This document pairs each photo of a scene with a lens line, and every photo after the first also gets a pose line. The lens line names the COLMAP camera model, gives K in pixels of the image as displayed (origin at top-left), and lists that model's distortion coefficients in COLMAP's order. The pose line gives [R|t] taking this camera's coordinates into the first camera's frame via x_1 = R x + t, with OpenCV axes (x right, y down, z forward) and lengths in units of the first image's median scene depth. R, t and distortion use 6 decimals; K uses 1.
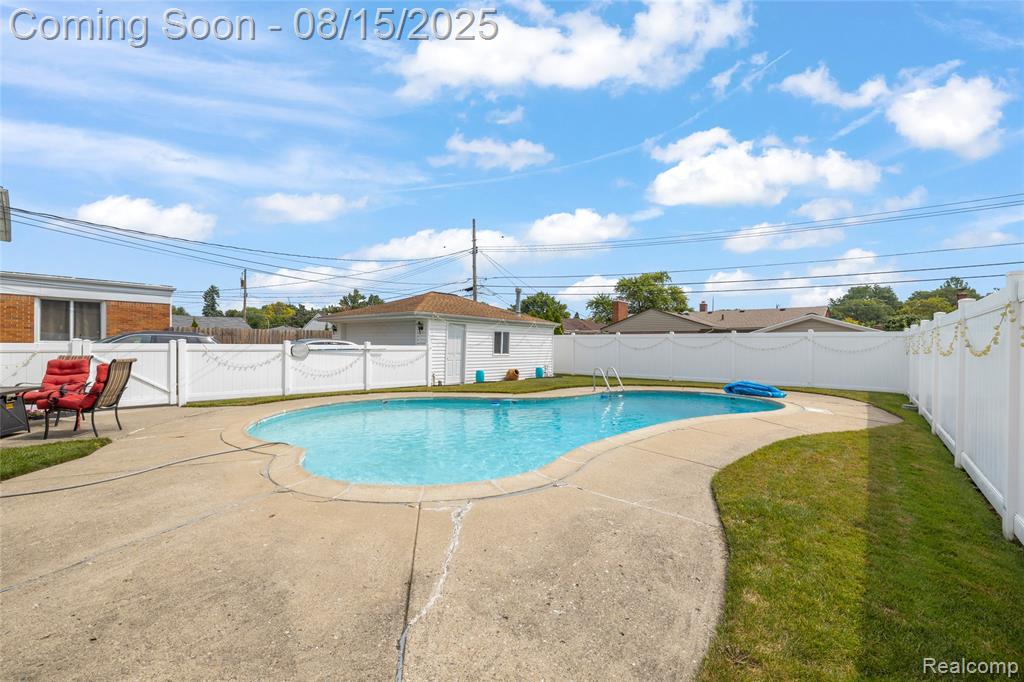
lens RADIAL K [[445.2, 0, 511.0], [0, 445.2, 347.1], [0, 0, 1]] dist [-0.000378, 0.000150]
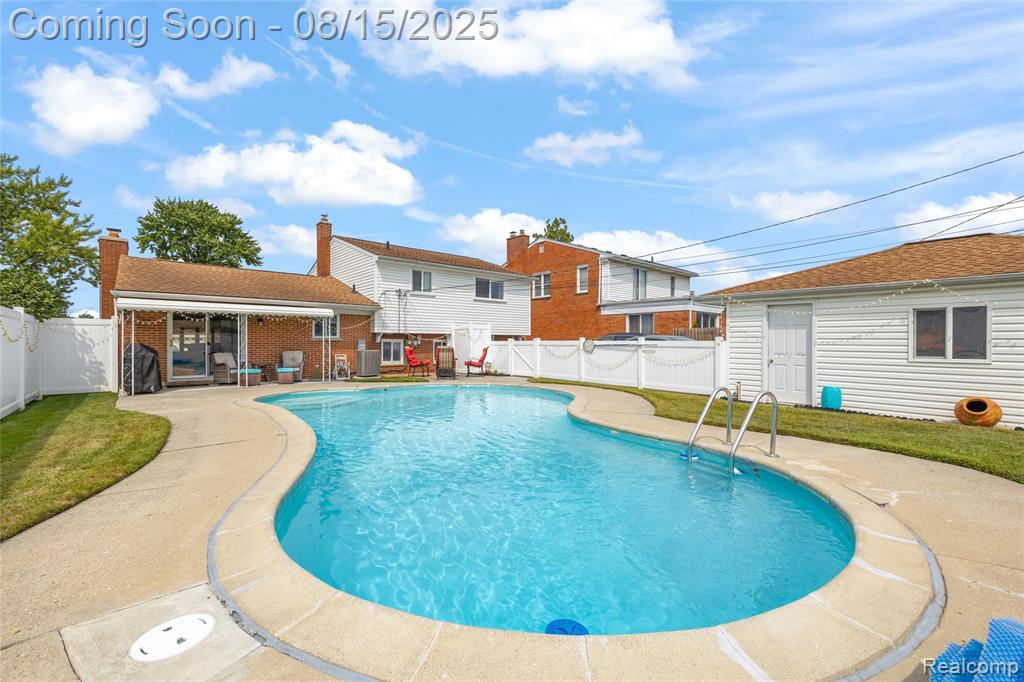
lens RADIAL K [[445.2, 0, 511.0], [0, 445.2, 347.1], [0, 0, 1]] dist [-0.000378, 0.000150]
pose [[-0.165193, -0.000496, -0.986261, 0.524137], [-0.010966, 0.999939, 0.001334, 0.008843], [0.986200, 0.011035, -0.165189, 0.717299]]
